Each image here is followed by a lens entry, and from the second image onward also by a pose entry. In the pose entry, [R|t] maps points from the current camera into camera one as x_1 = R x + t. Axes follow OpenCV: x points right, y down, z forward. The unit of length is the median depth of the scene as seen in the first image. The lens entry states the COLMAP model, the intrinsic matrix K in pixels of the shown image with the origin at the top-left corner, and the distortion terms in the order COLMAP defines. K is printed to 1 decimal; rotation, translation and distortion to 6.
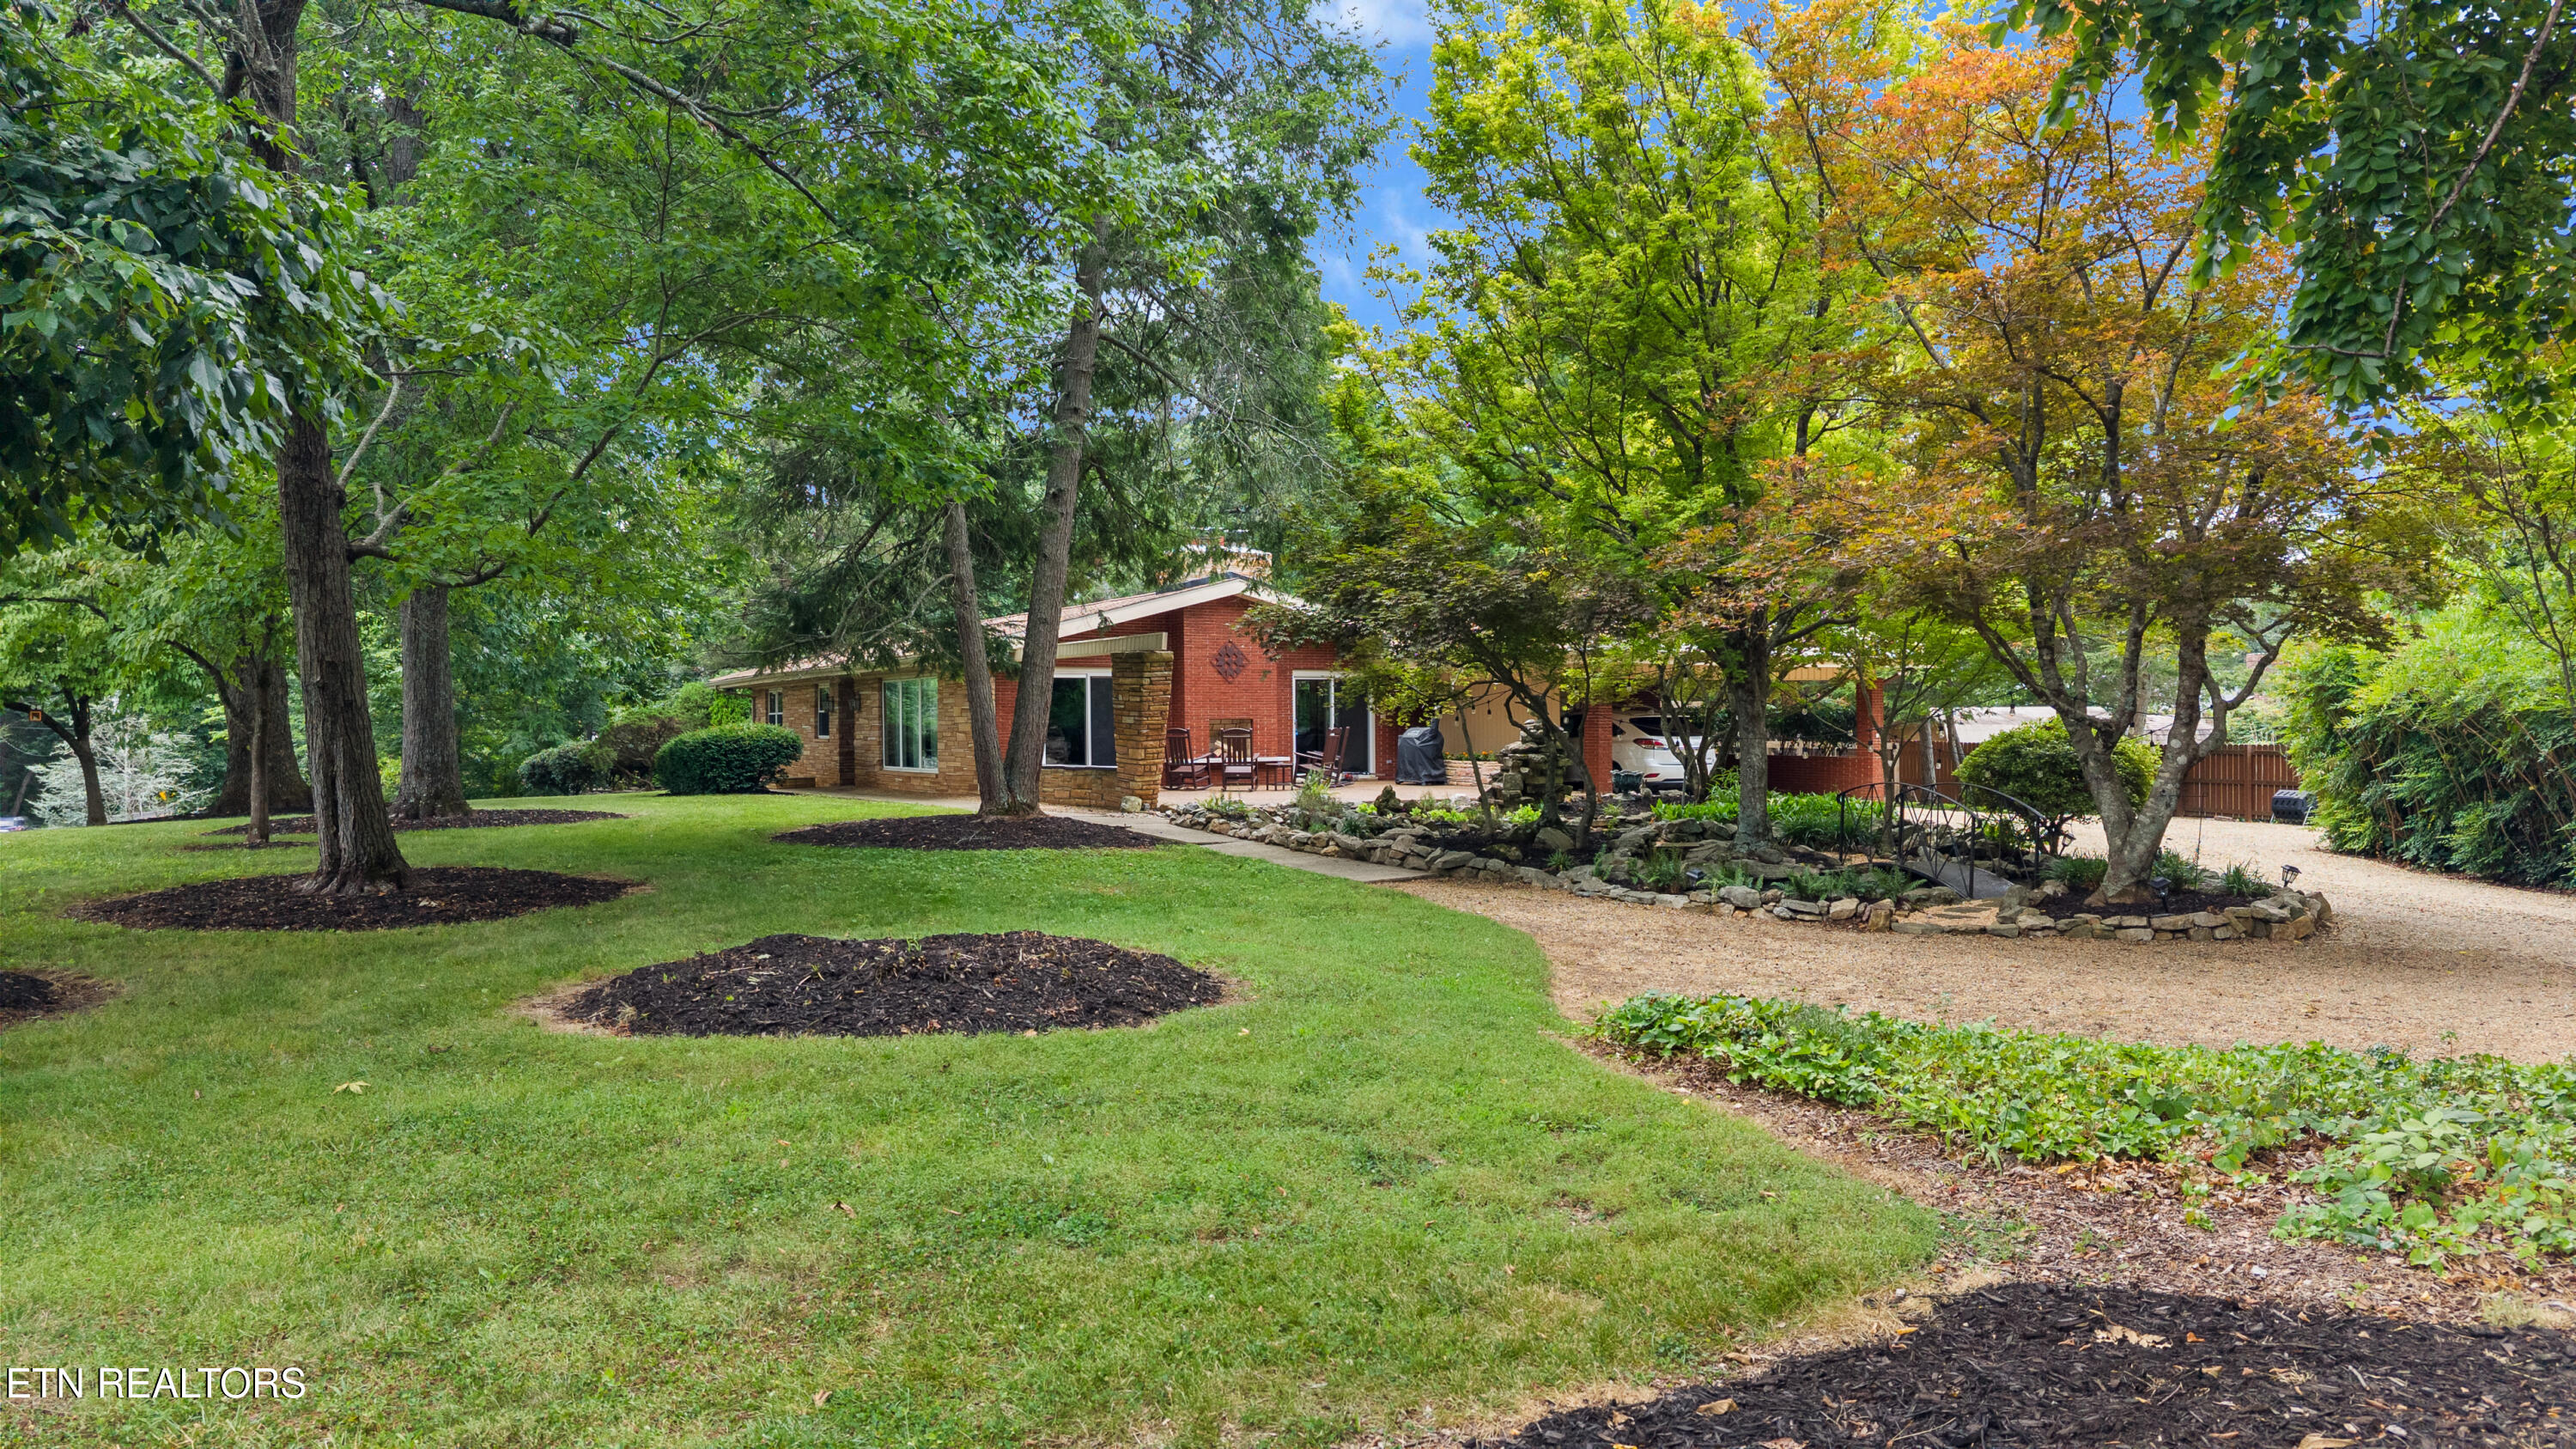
lens RADIAL K [[1706.7, 0, 1290.7], [0, 1706.7, 738.8], [0, 0, 1]] dist [0.033104, -0.034690]
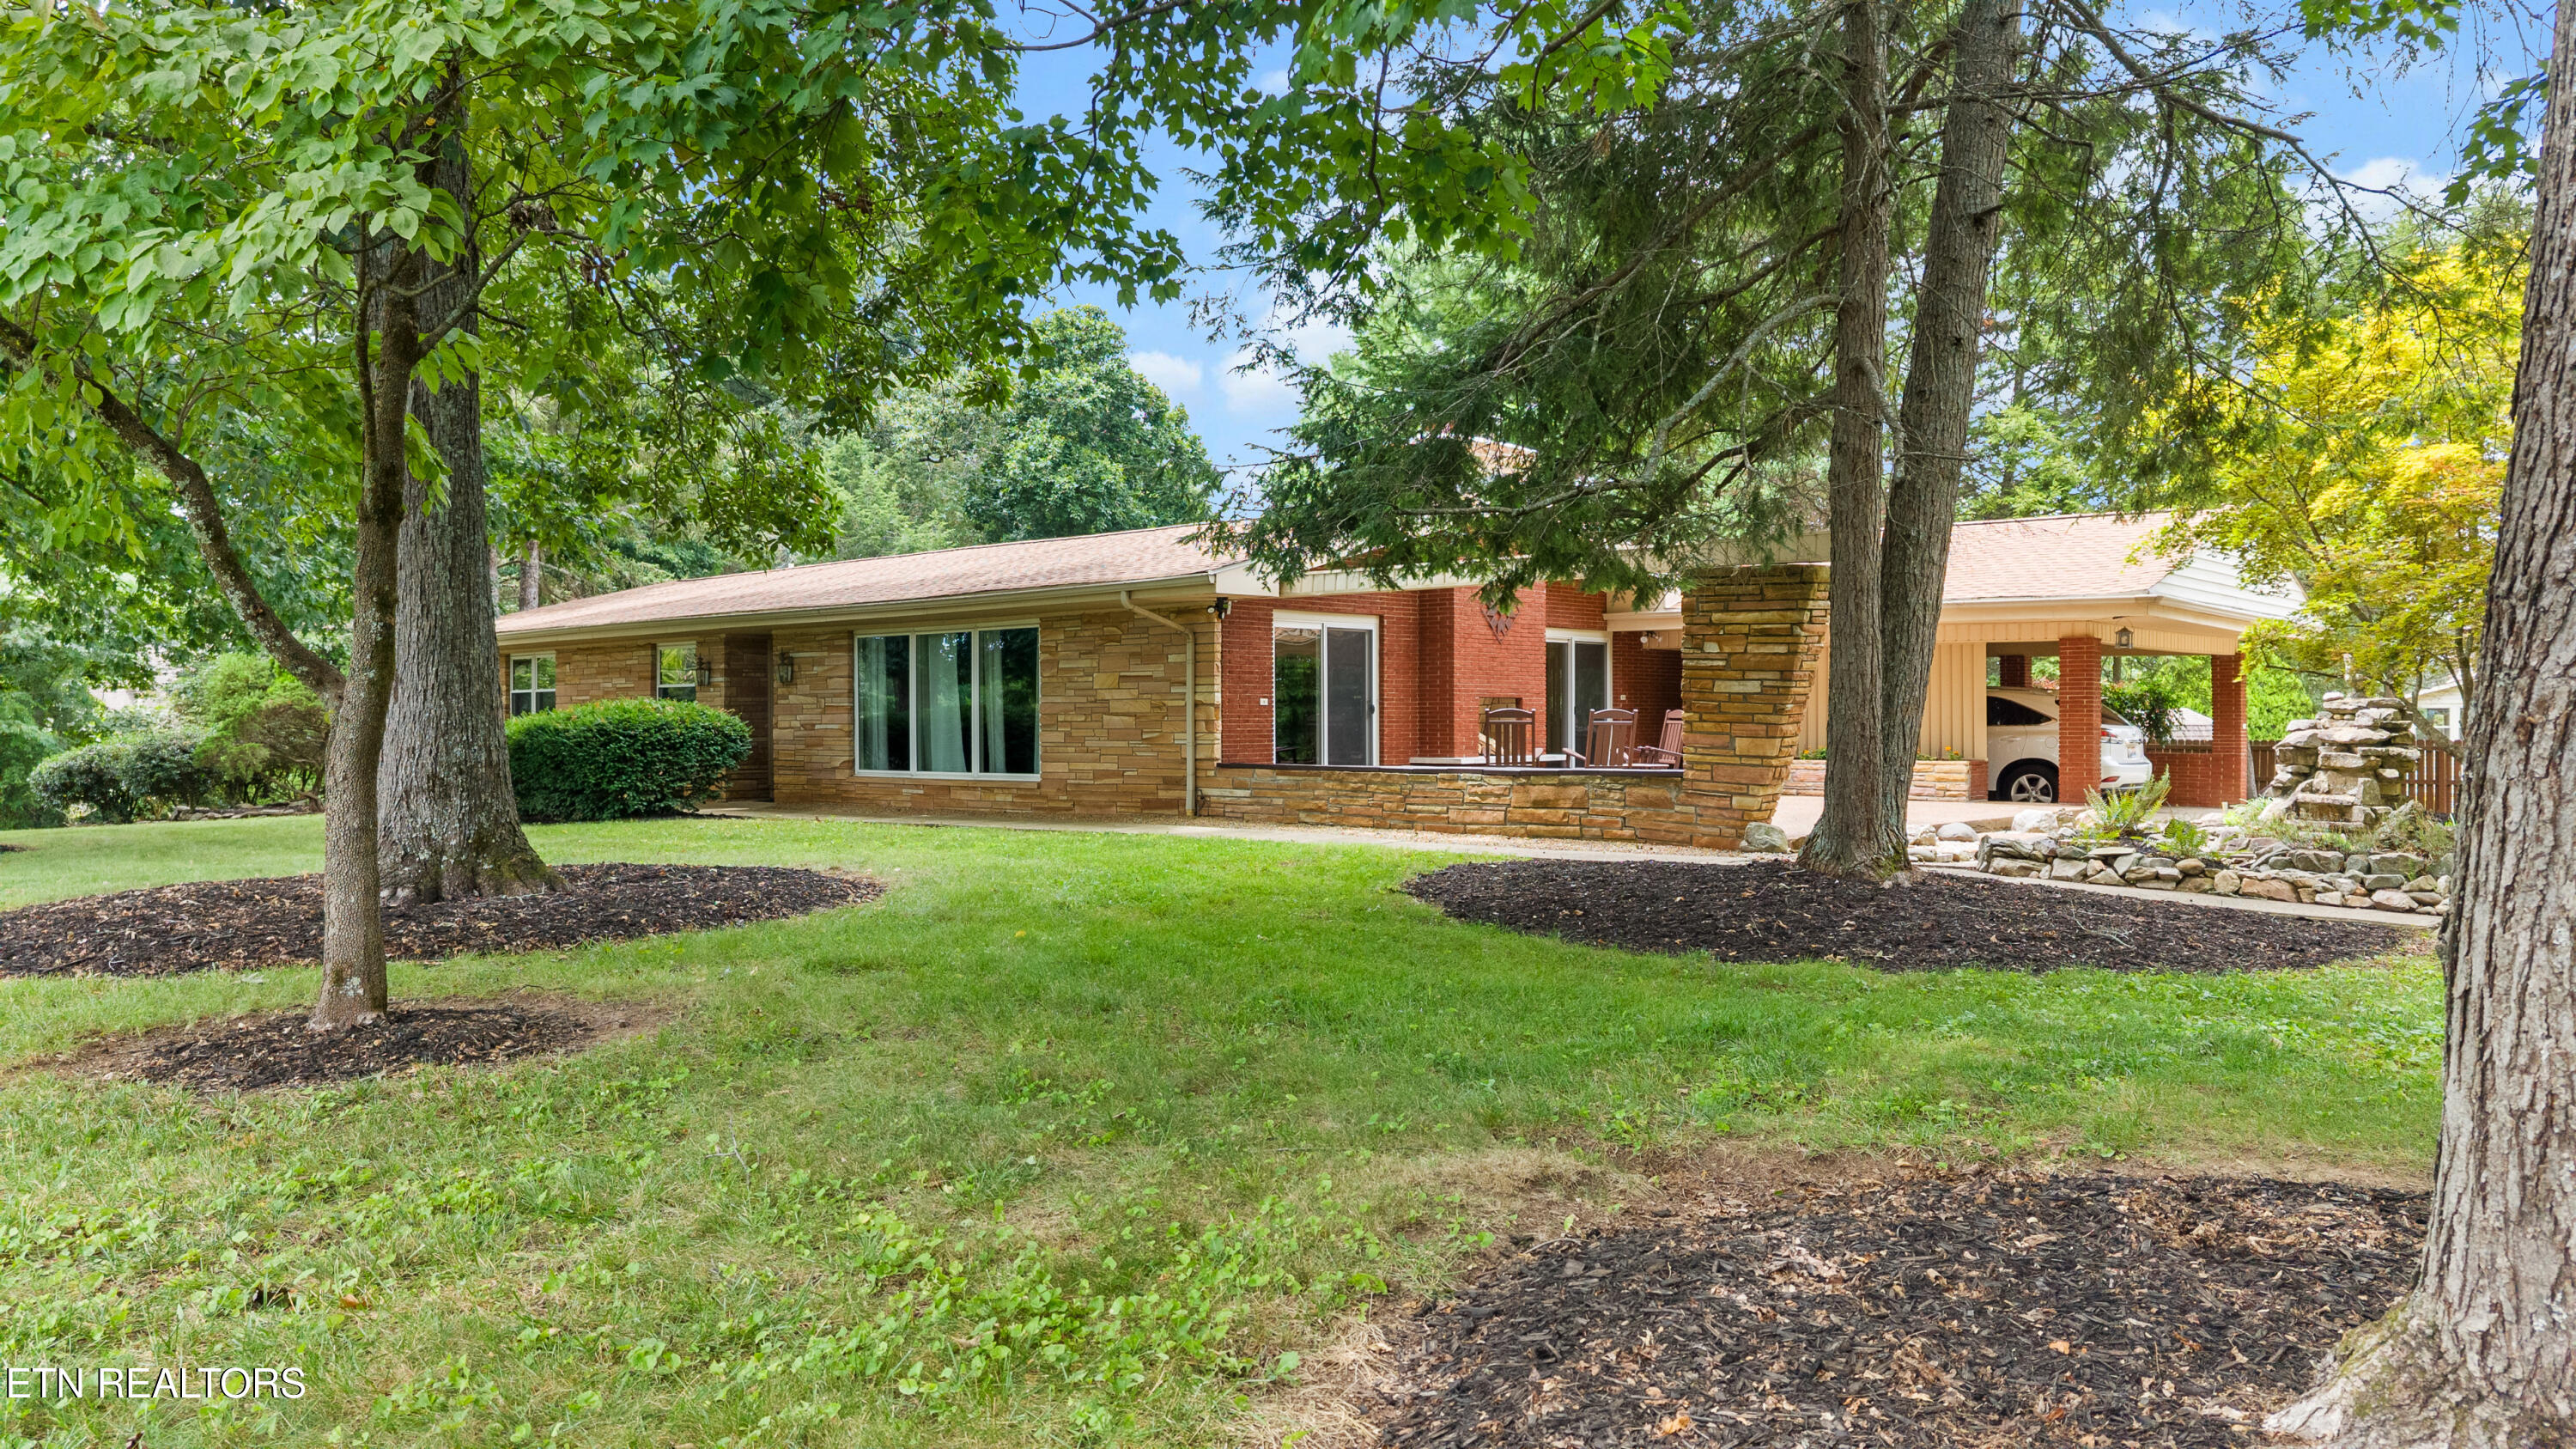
lens RADIAL K [[1706.7, 0, 1290.7], [0, 1706.7, 738.8], [0, 0, 1]] dist [0.033104, -0.034690]
pose [[0.949789, 0.000653, 0.312890, -0.482834], [-0.000808, 1.000000, 0.000364, 0.006564], [-0.312889, -0.000599, 0.949789, 0.582643]]
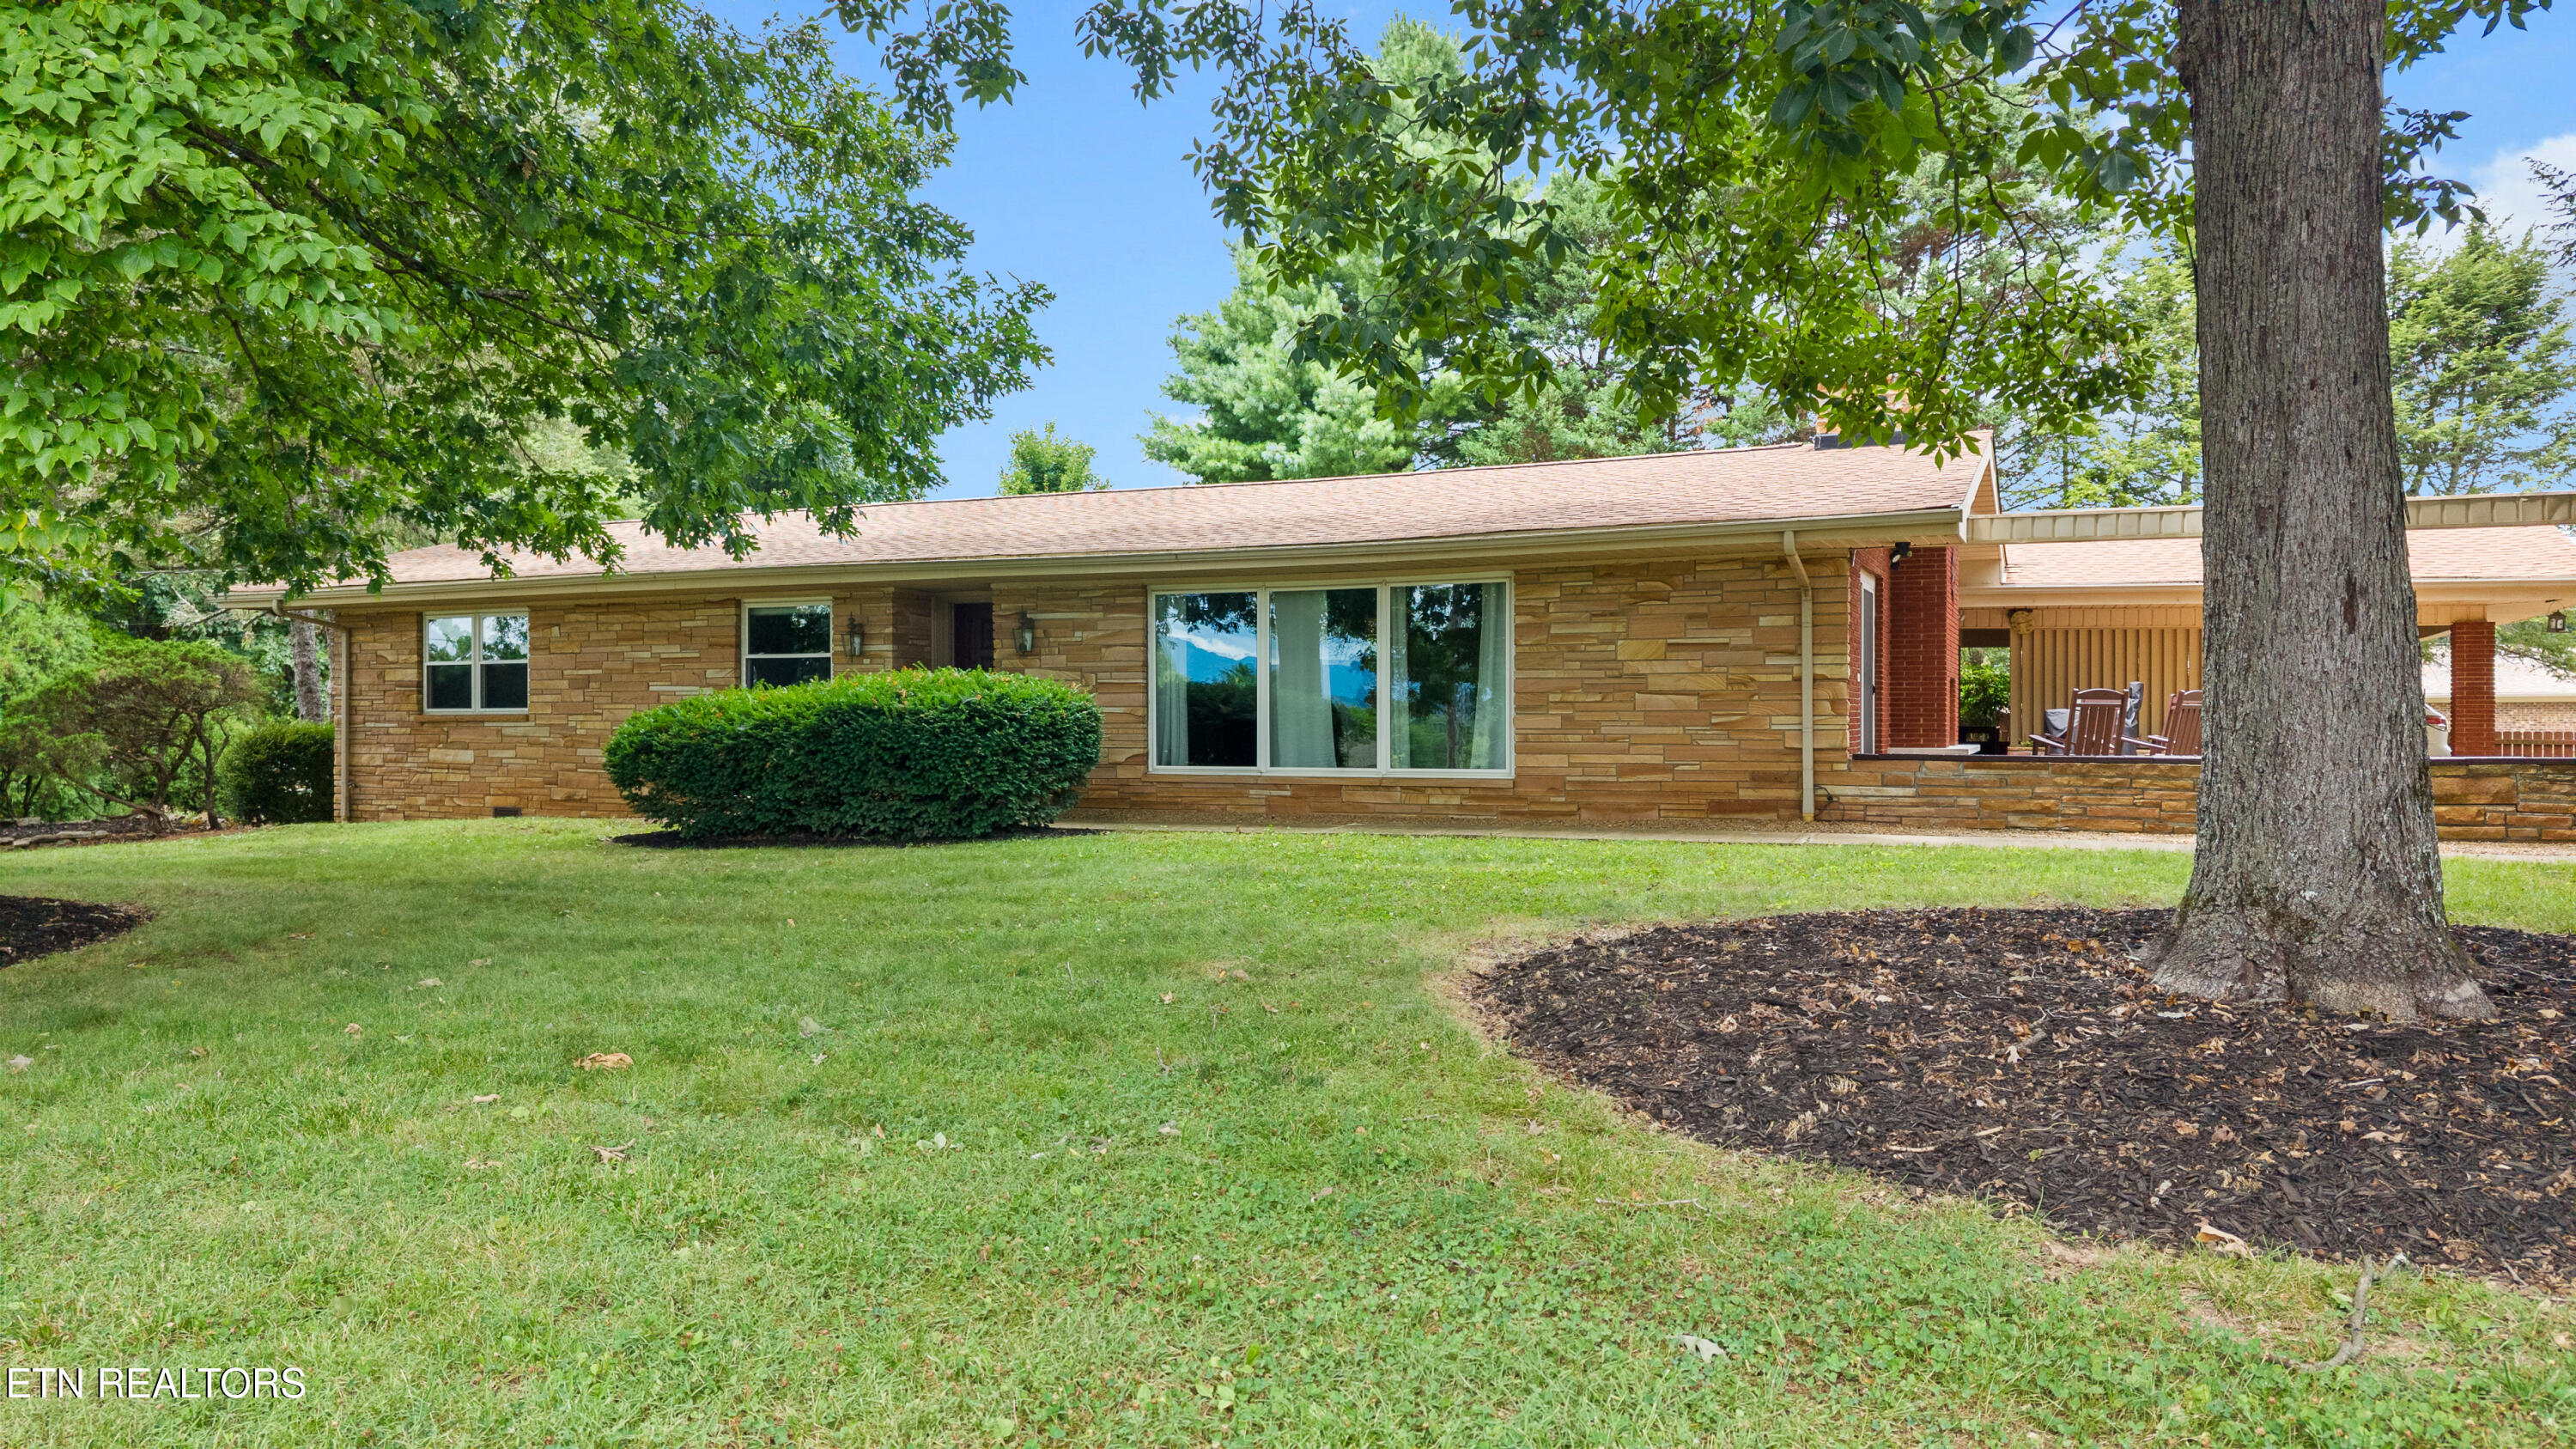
lens RADIAL K [[1706.7, 0, 1290.7], [0, 1706.7, 738.8], [0, 0, 1]] dist [0.033104, -0.034690]
pose [[0.816527, -0.004737, 0.577288, -0.821154], [0.001583, 0.999981, 0.005967, 0.008813], [-0.577305, -0.003958, 0.816519, 0.980106]]
